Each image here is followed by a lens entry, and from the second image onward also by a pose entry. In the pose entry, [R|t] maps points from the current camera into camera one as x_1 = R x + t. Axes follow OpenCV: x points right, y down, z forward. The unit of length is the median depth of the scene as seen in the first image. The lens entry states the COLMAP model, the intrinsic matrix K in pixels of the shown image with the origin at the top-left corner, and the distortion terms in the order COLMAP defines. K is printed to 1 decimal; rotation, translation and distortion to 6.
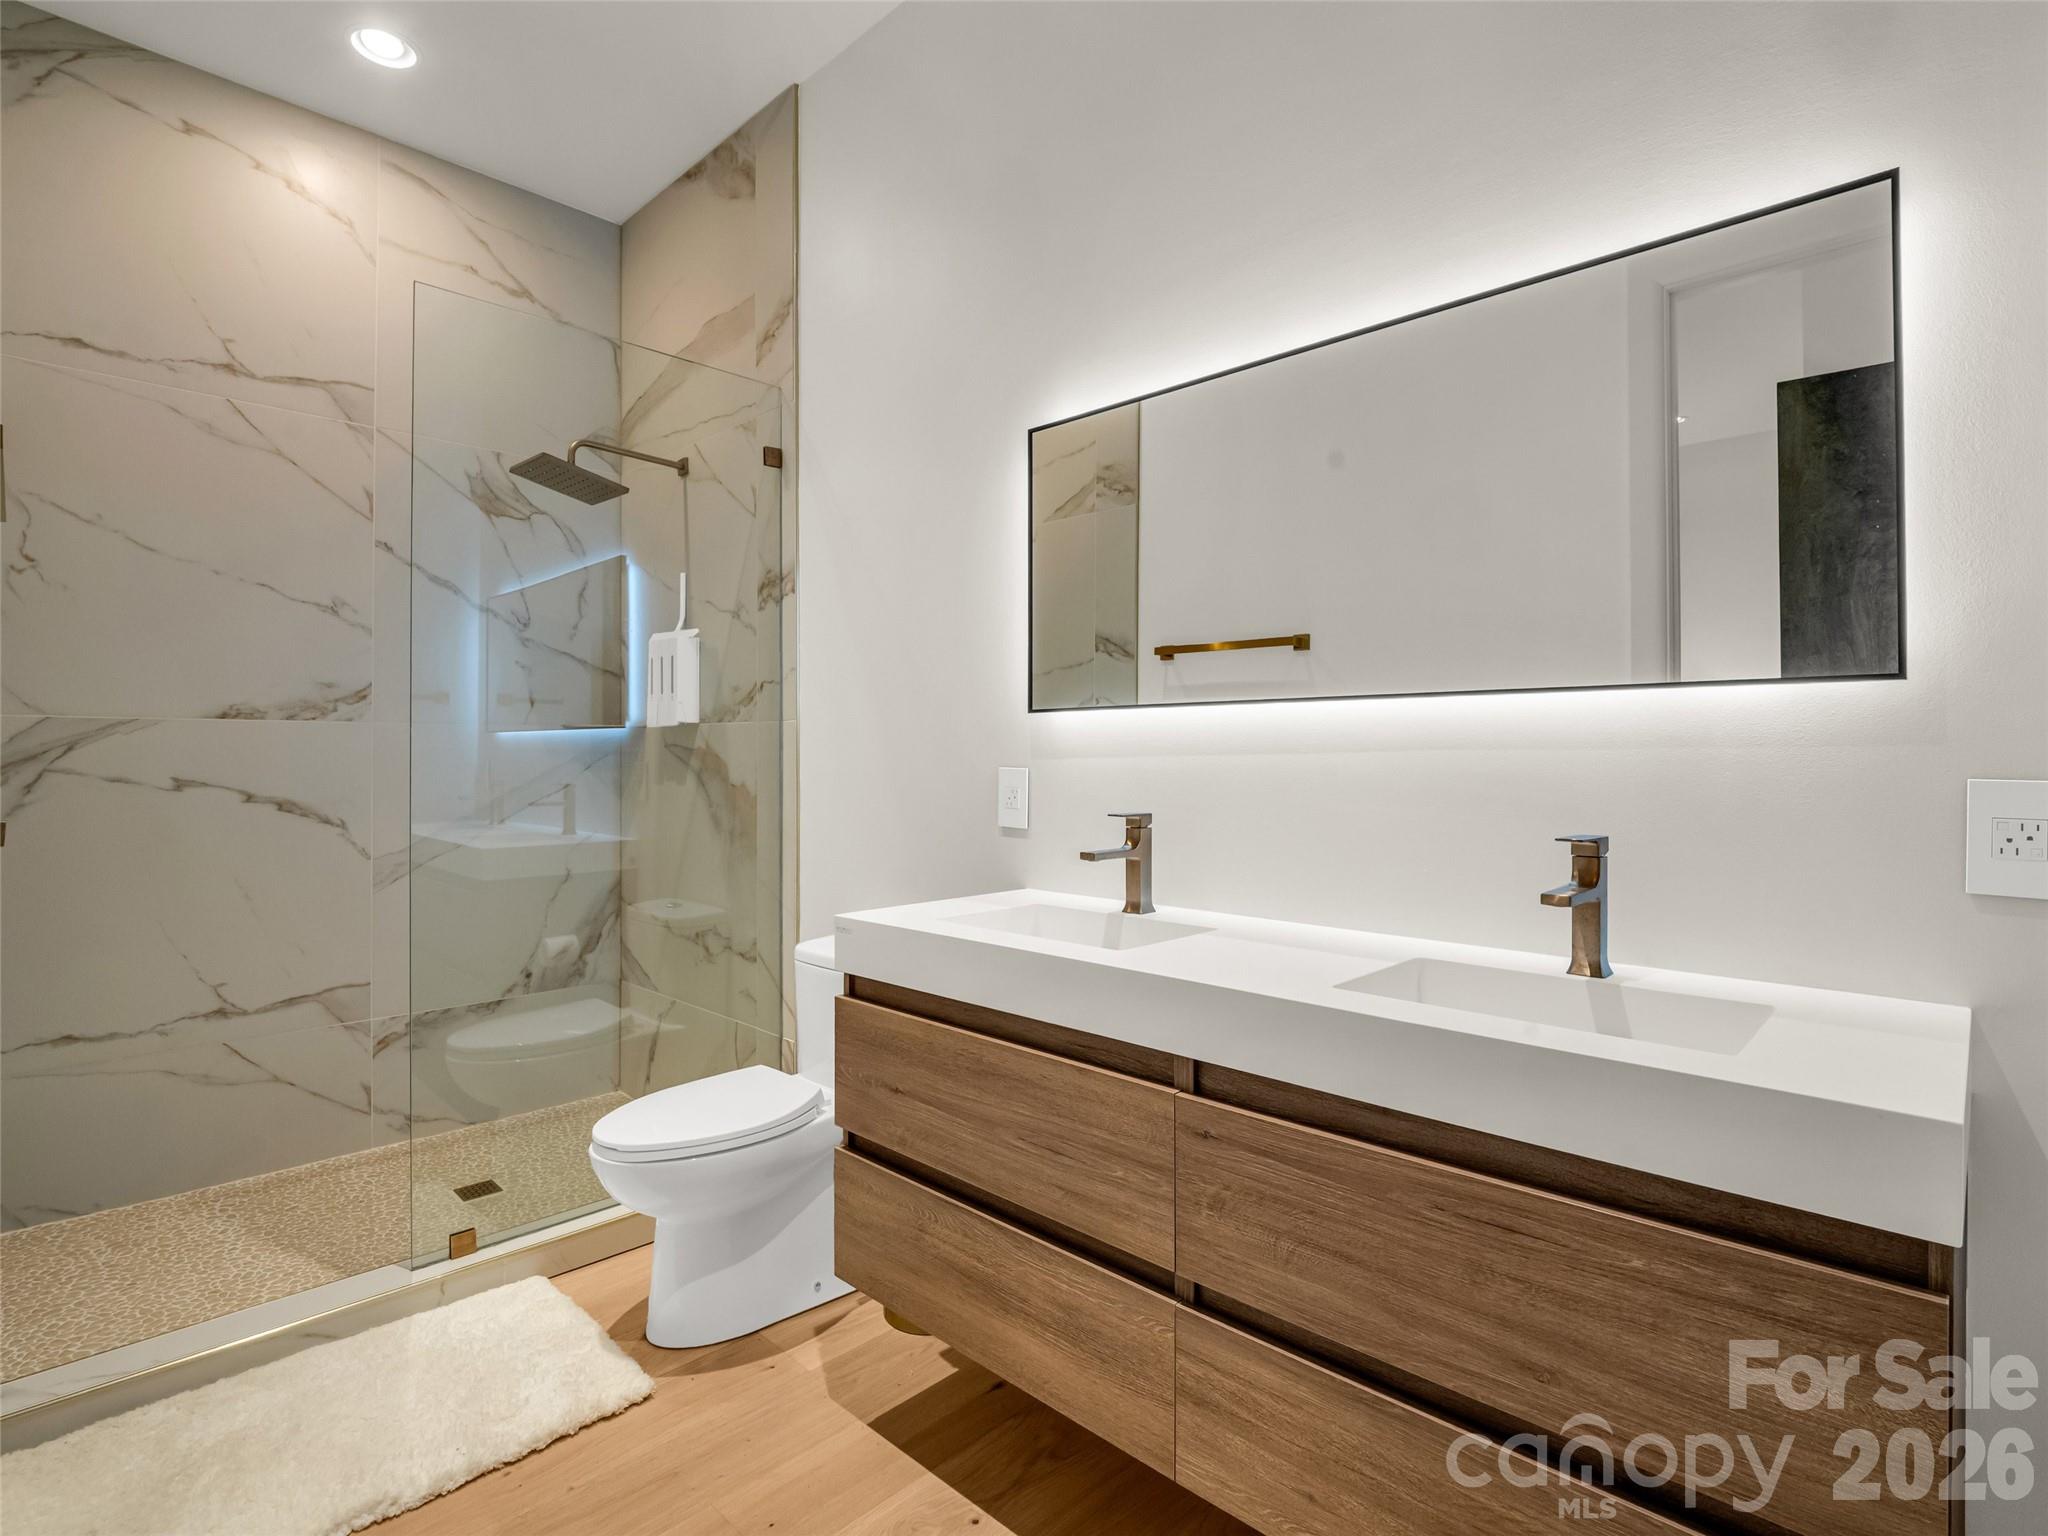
lens RADIAL K [[1016.2, 0, 1022.0], [0, 1016.2, 742.7], [0, 0, 1]] dist [-0.000766, -0.009616]
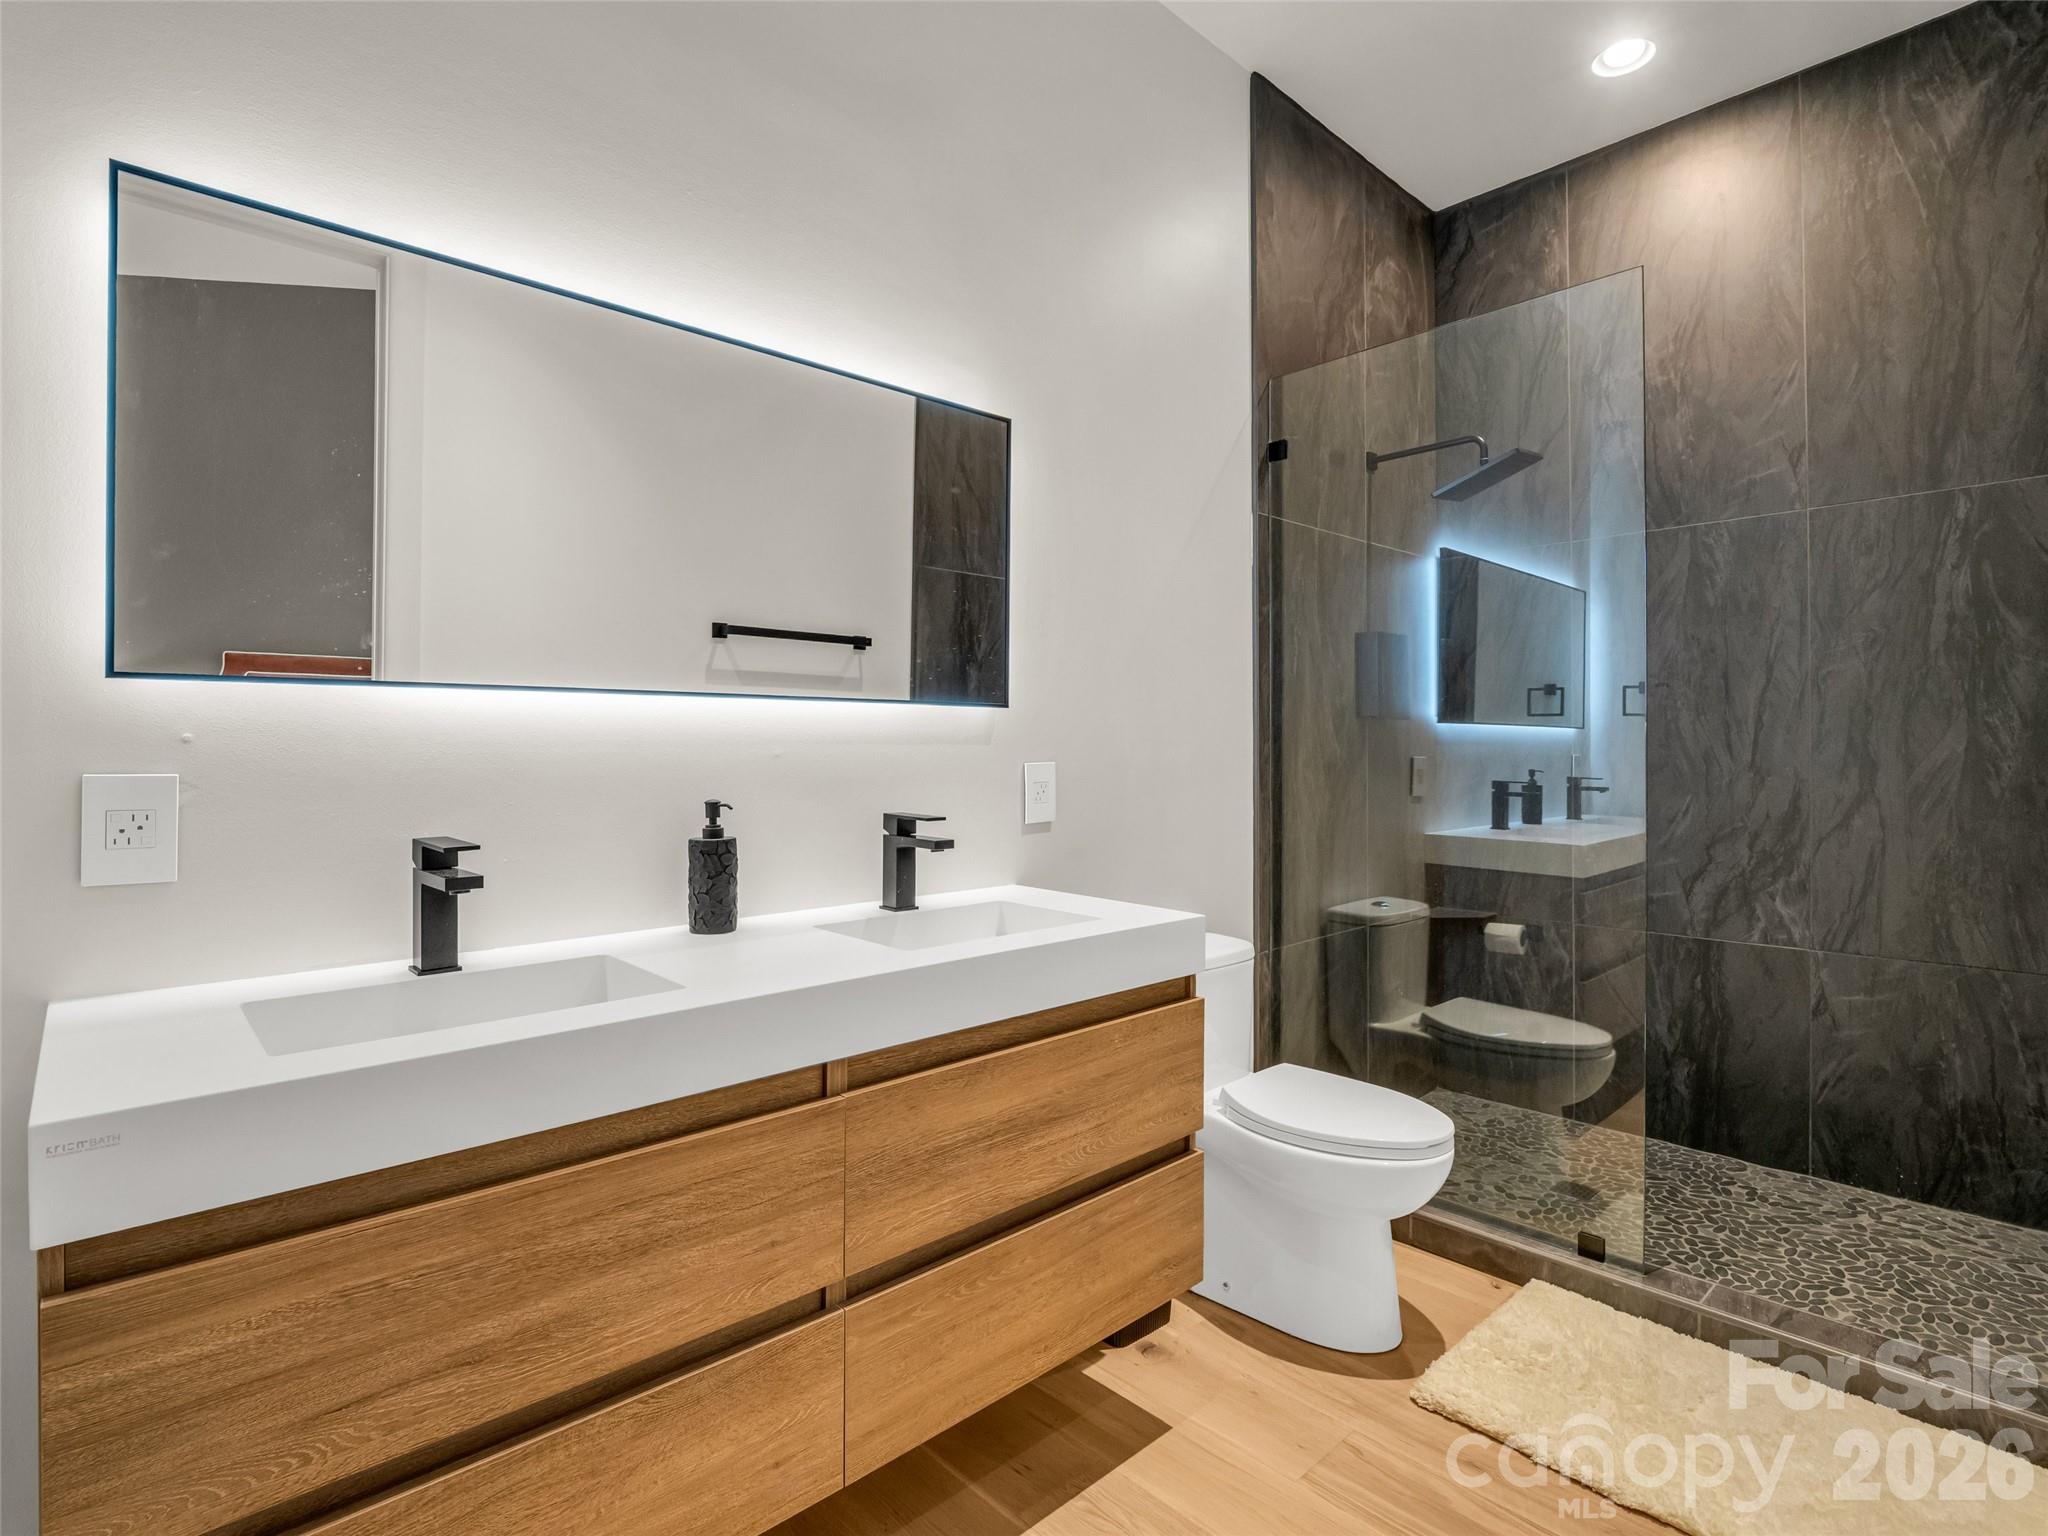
lens RADIAL K [[1016.2, 0, 1022.0], [0, 1016.2, 742.7], [0, 0, 1]] dist [-0.000766, -0.009616]
pose [[0.061805, 0.005081, 0.998075, -0.621803], [-0.010858, 0.999931, -0.004418, 0.004052], [-0.998029, -0.010564, 0.061856, 0.585647]]
